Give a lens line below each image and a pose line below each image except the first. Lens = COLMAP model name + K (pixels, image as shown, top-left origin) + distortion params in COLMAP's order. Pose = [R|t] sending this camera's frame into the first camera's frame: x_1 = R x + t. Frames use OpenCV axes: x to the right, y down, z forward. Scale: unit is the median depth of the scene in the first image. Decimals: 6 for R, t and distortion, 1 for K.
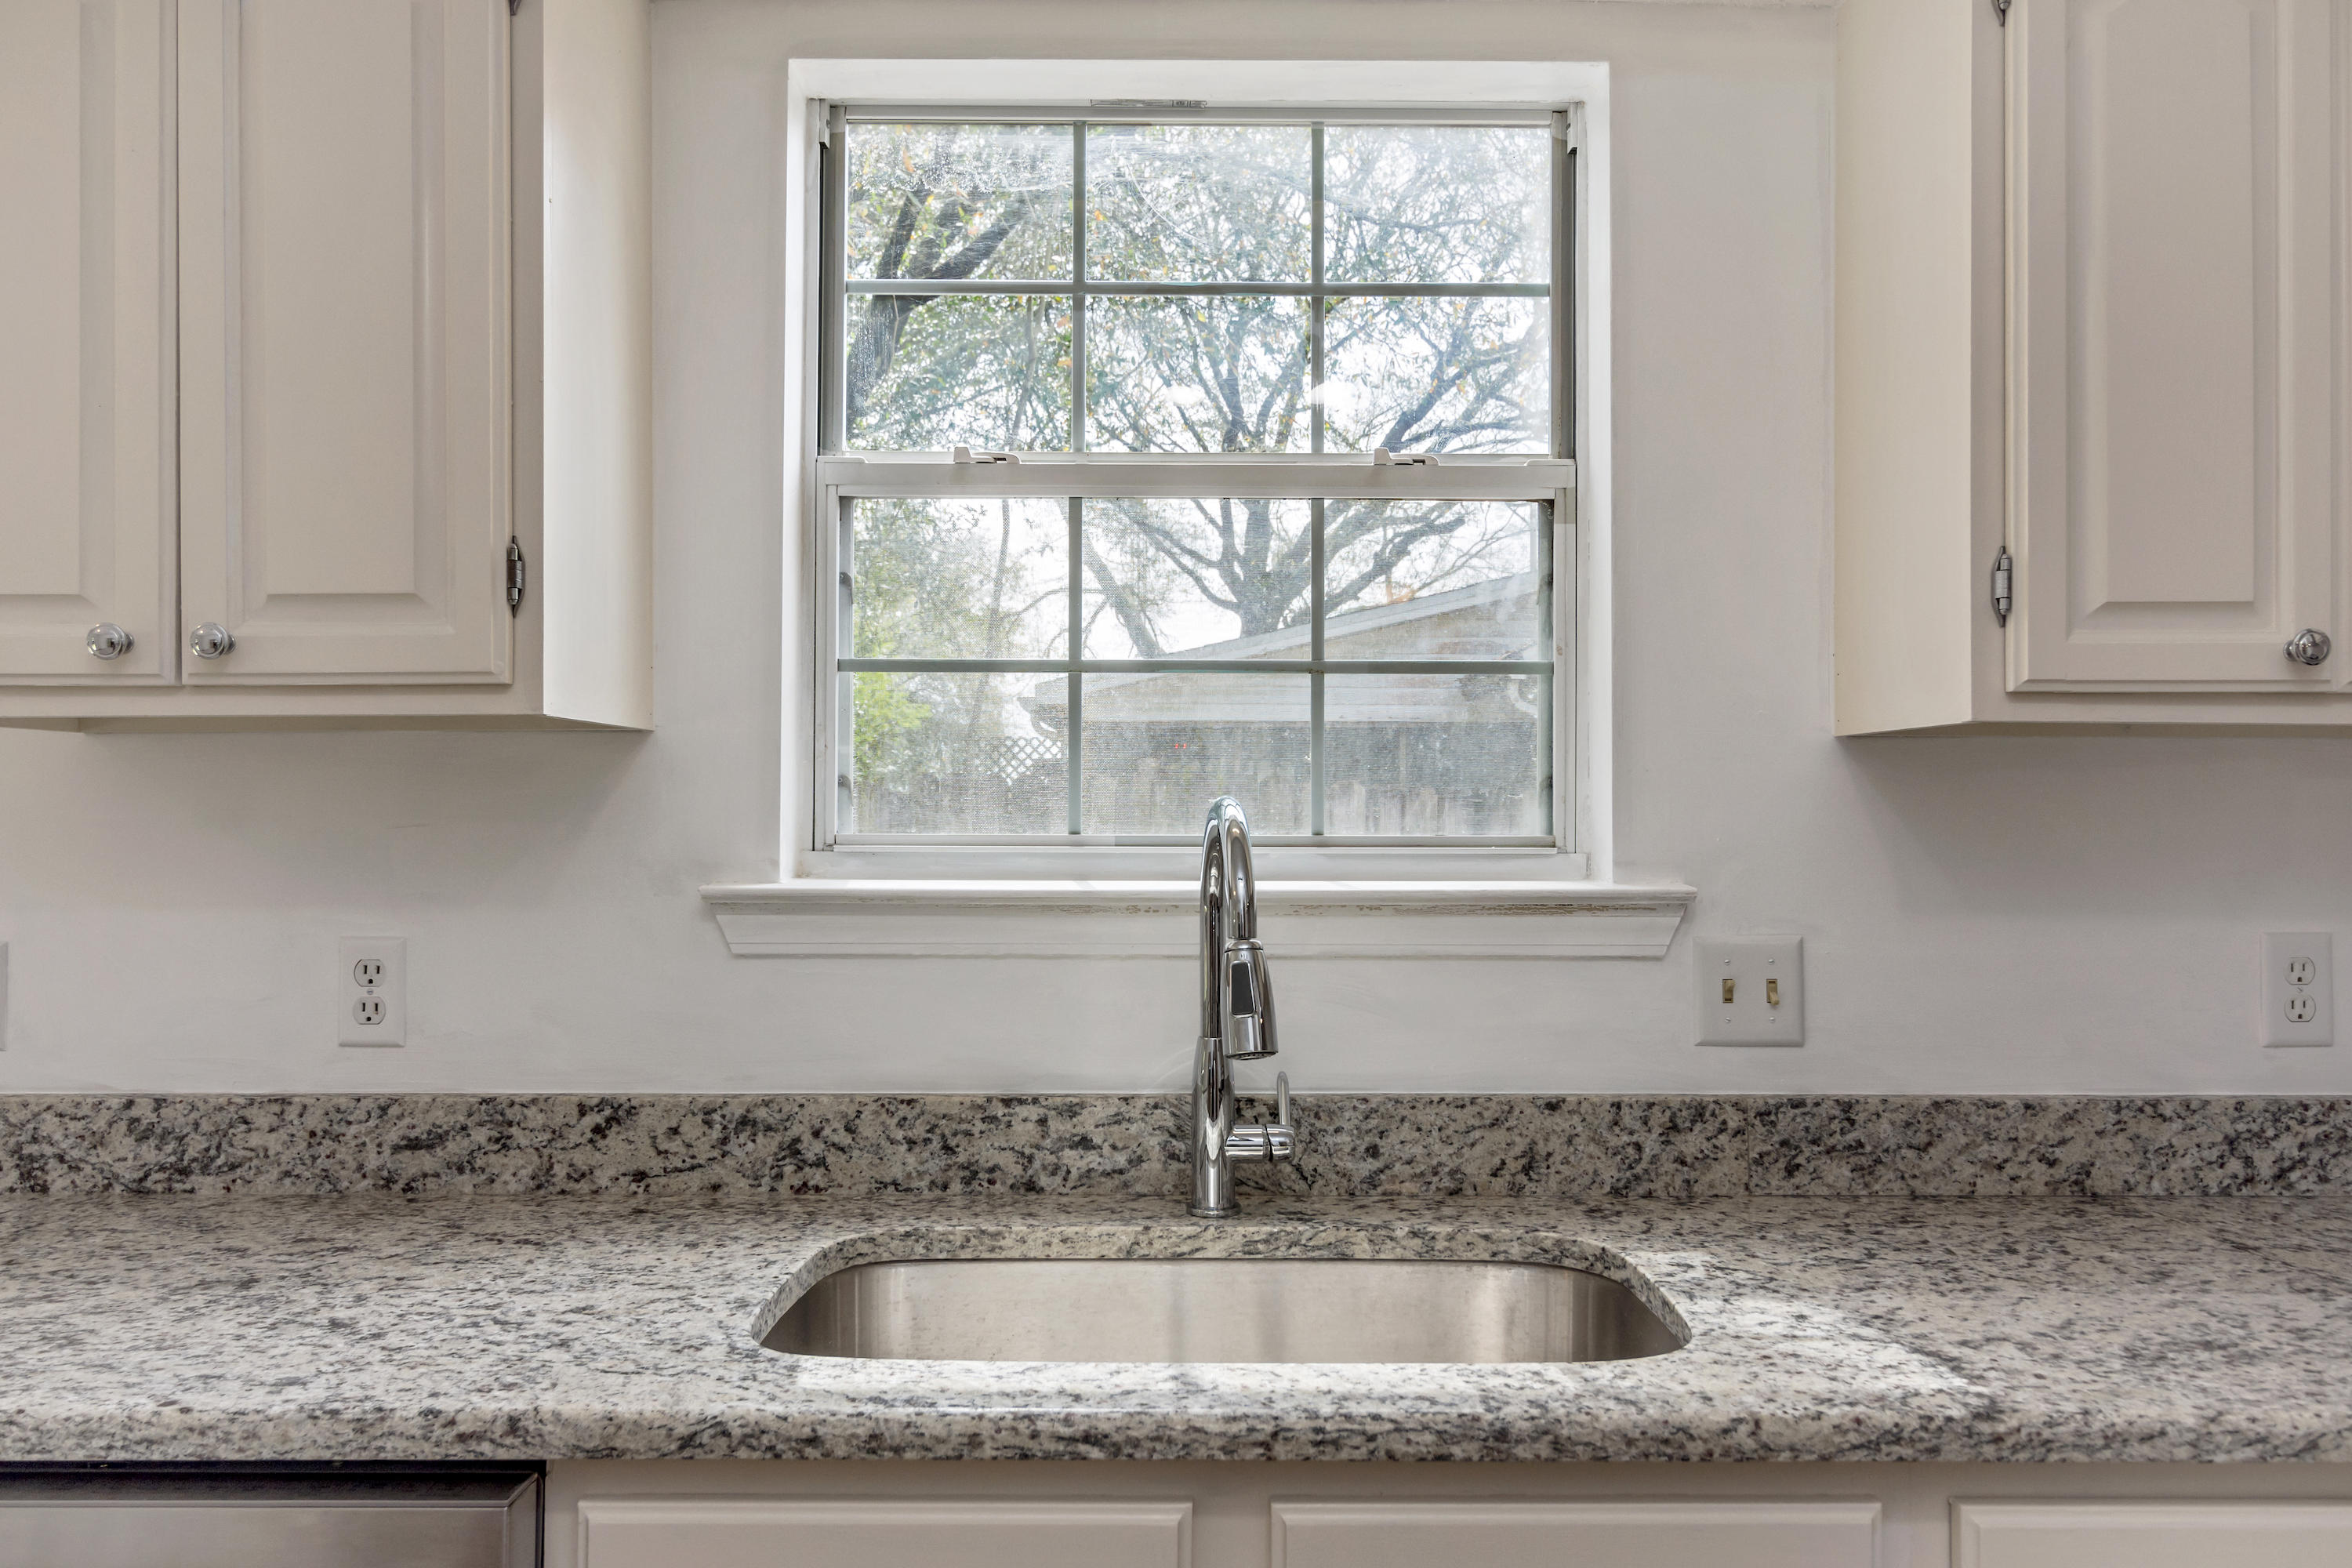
lens RADIAL K [[1573.4, 0, 1159.9], [0, 1573.4, 794.3], [0, 0, 1]] dist [-0.000409, 0.000446]
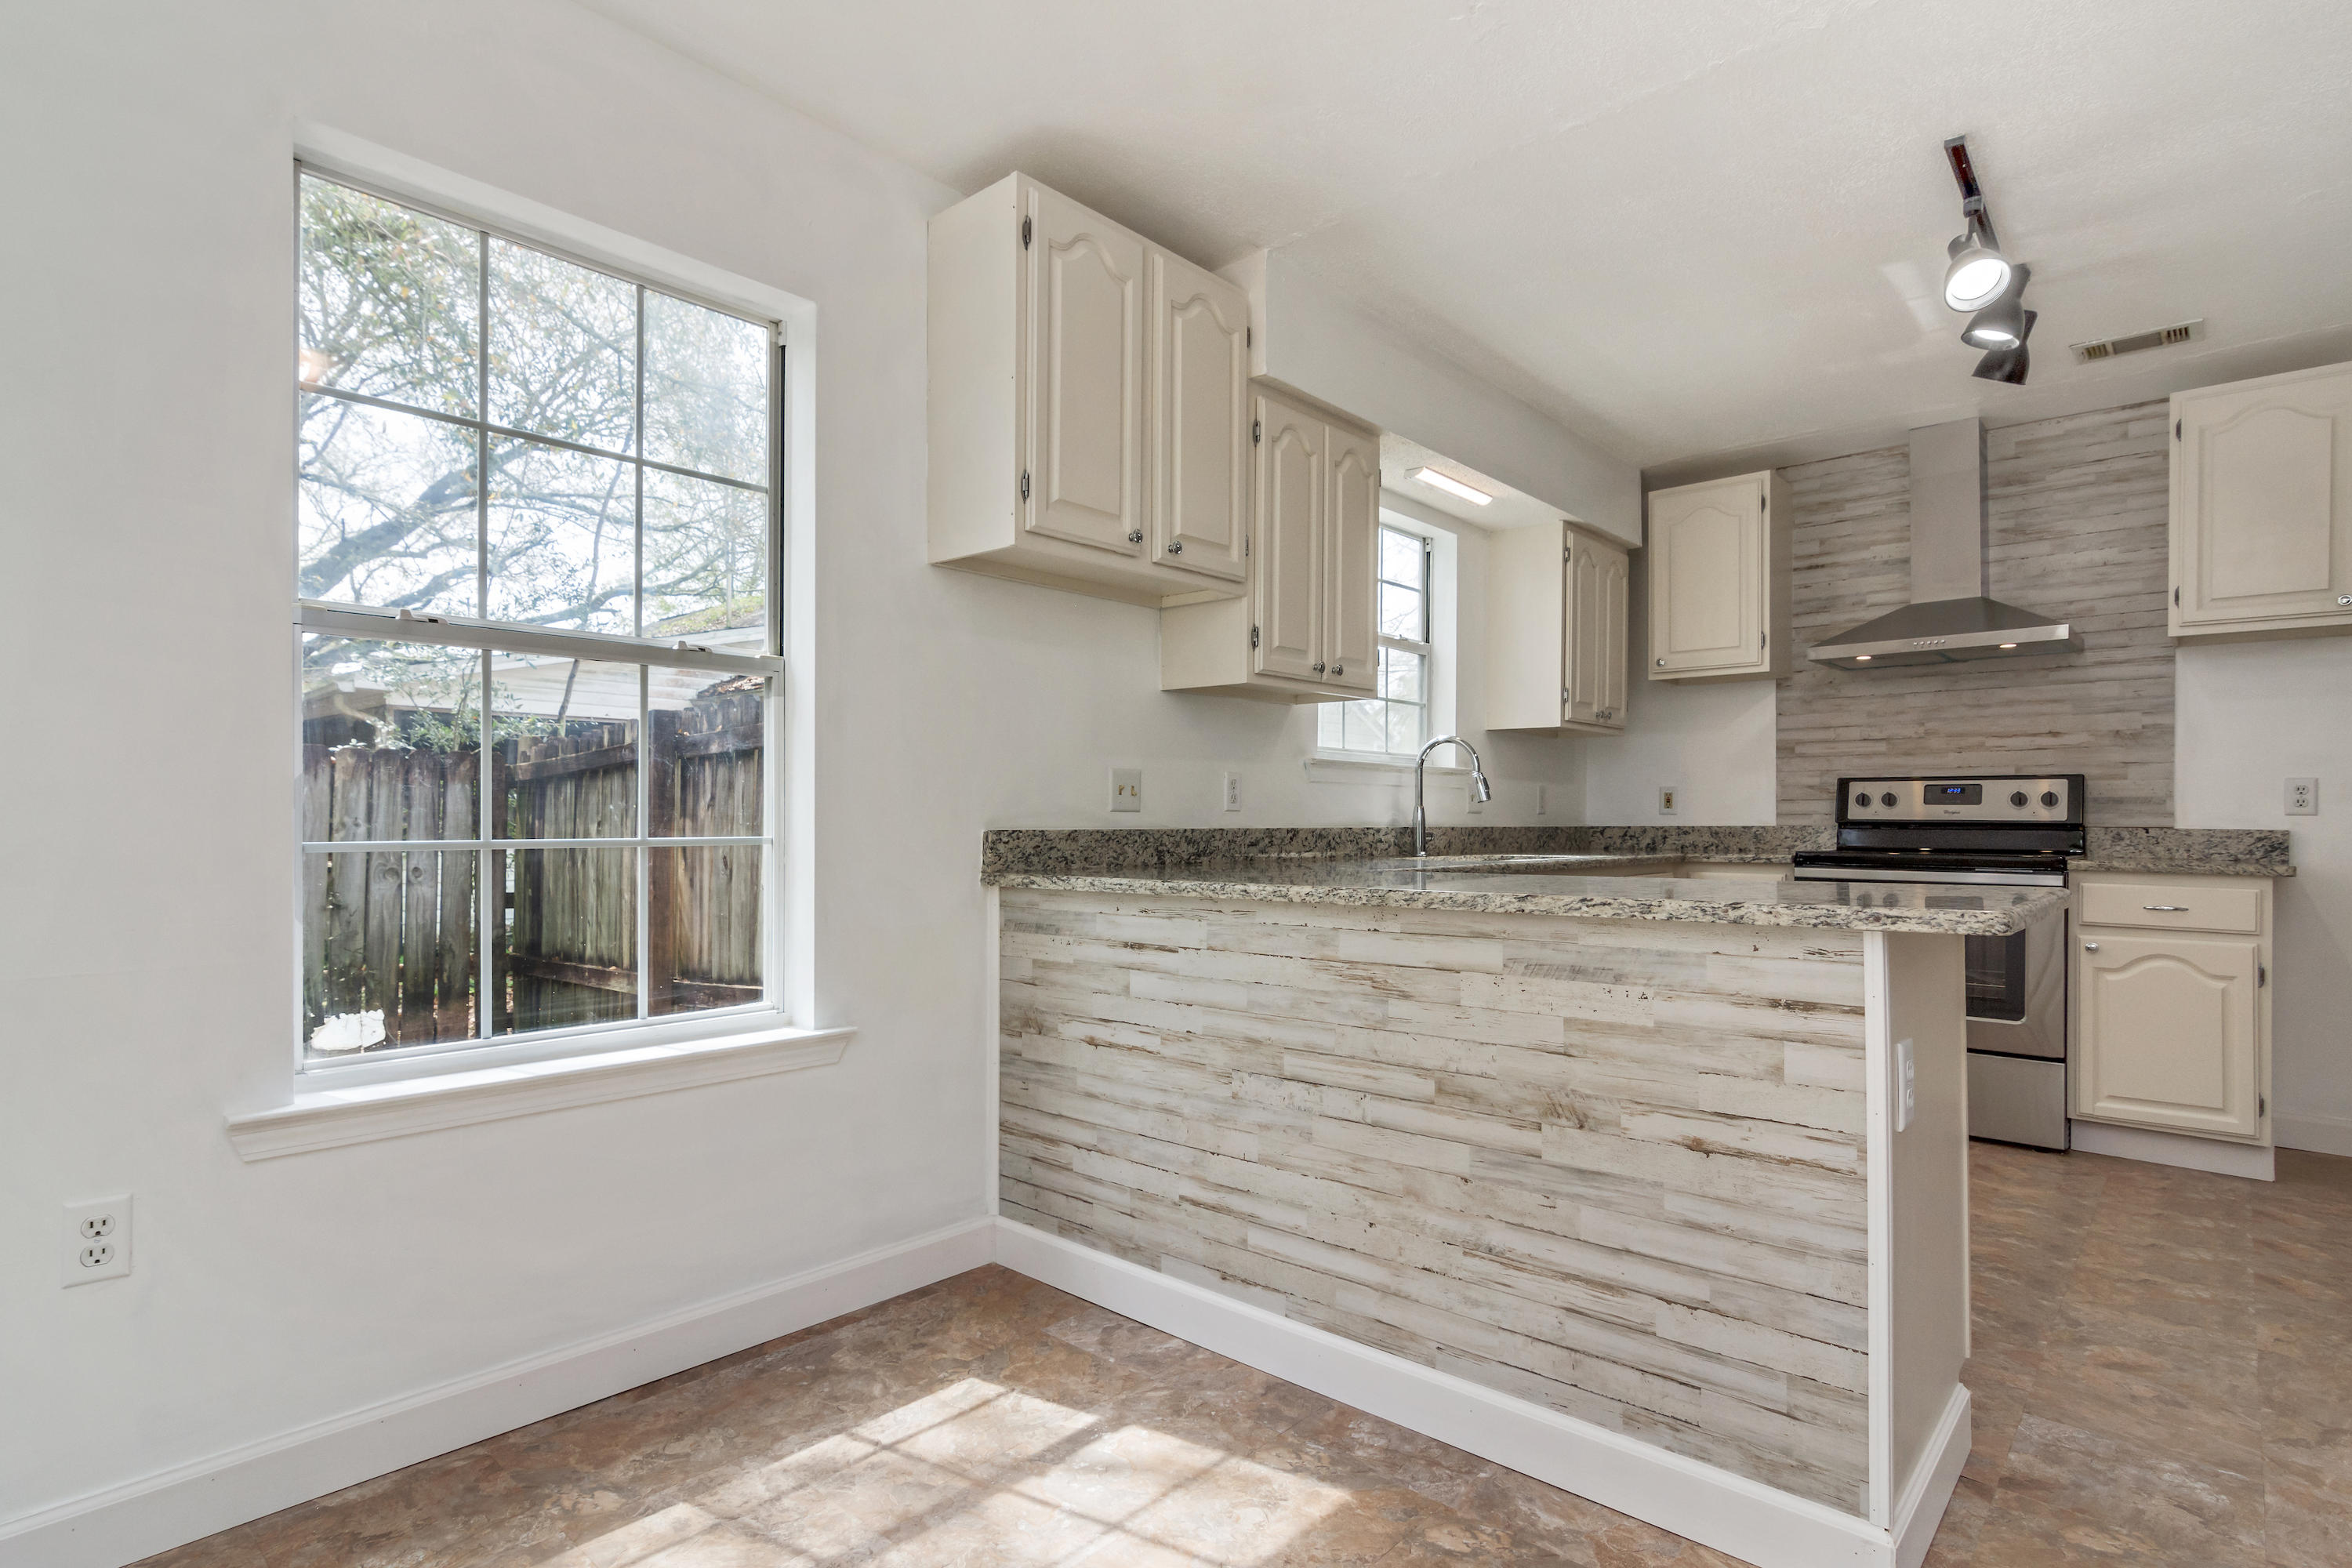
lens RADIAL K [[1149.6, 0, 1182.4], [0, 1149.6, 831.9], [0, 0, 1]] dist [-0.012409, -0.000955]
pose [[0.678399, -0.008032, 0.734649, -2.107399], [-0.016164, 0.999535, 0.025855, 0.146984], [-0.734515, -0.029415, 0.677954, -0.335415]]
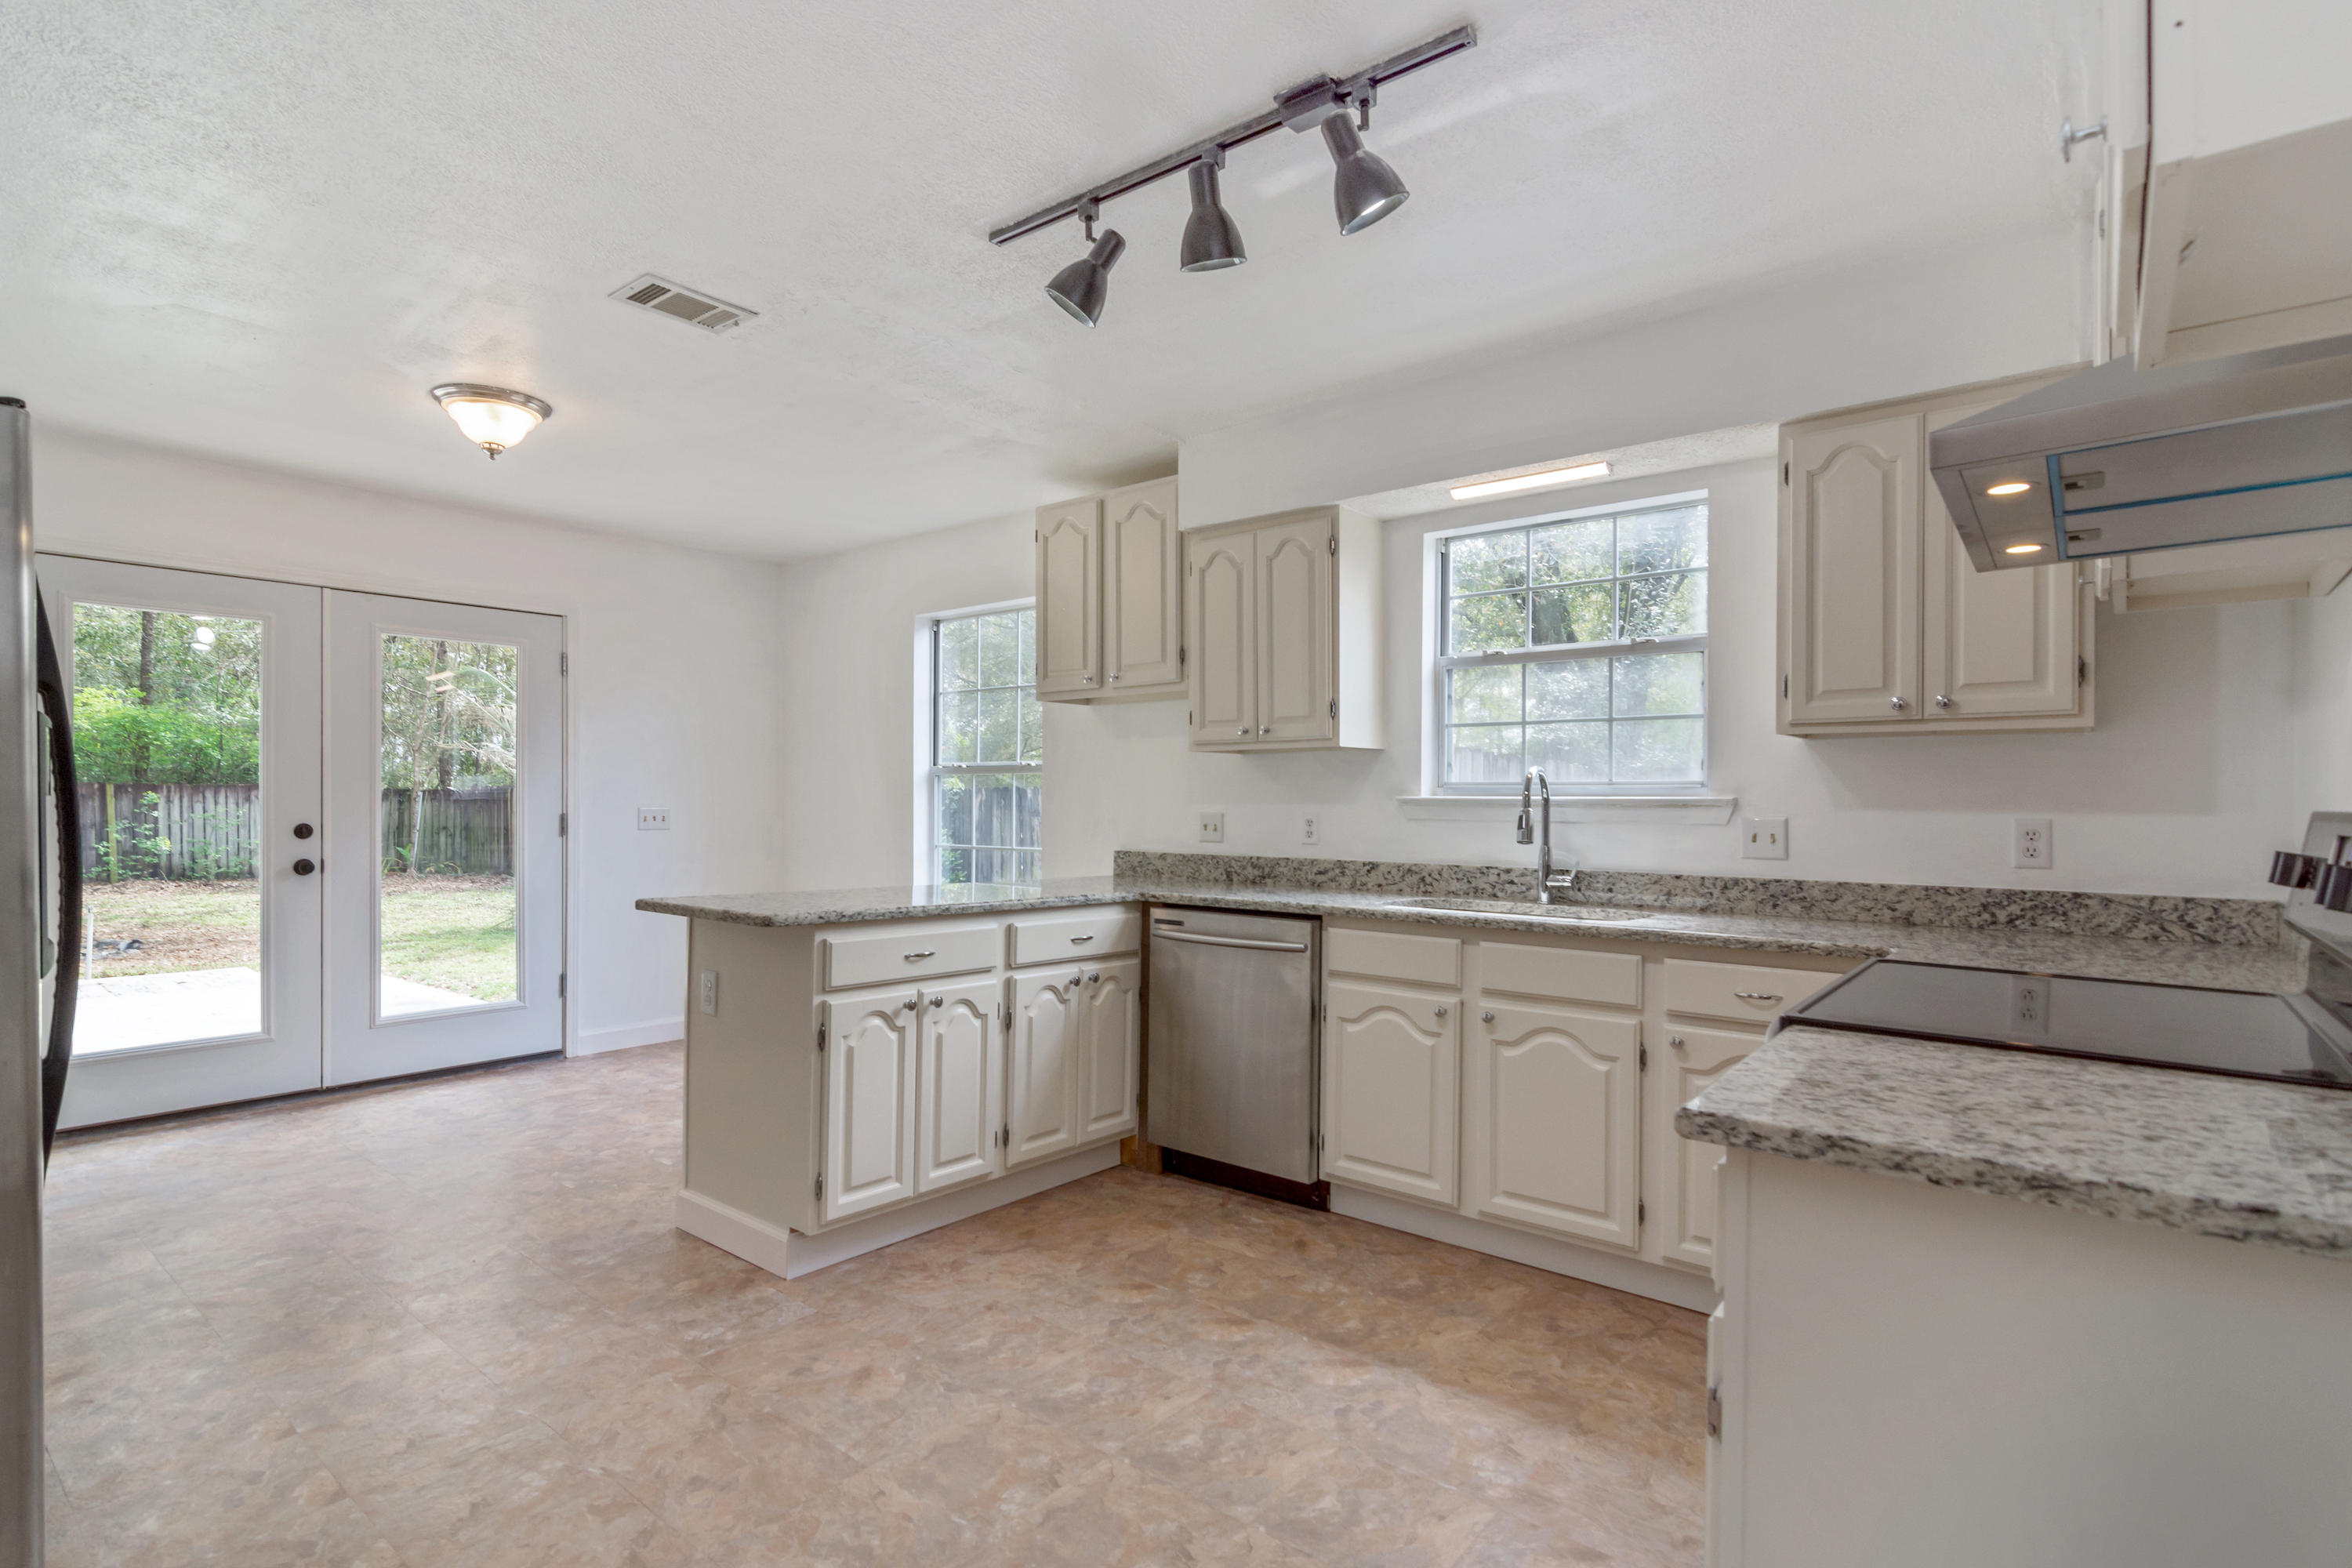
lens RADIAL K [[1149.6, 0, 1138.2], [0, 1149.6, 790.6], [0, 0, 1]] dist [-0.012409, -0.000955]
pose [[0.760599, -0.003339, -0.649213, 0.841216], [0.004579, 0.999989, 0.000222, 0.041967], [0.649205, -0.003142, 0.760607, -1.147283]]
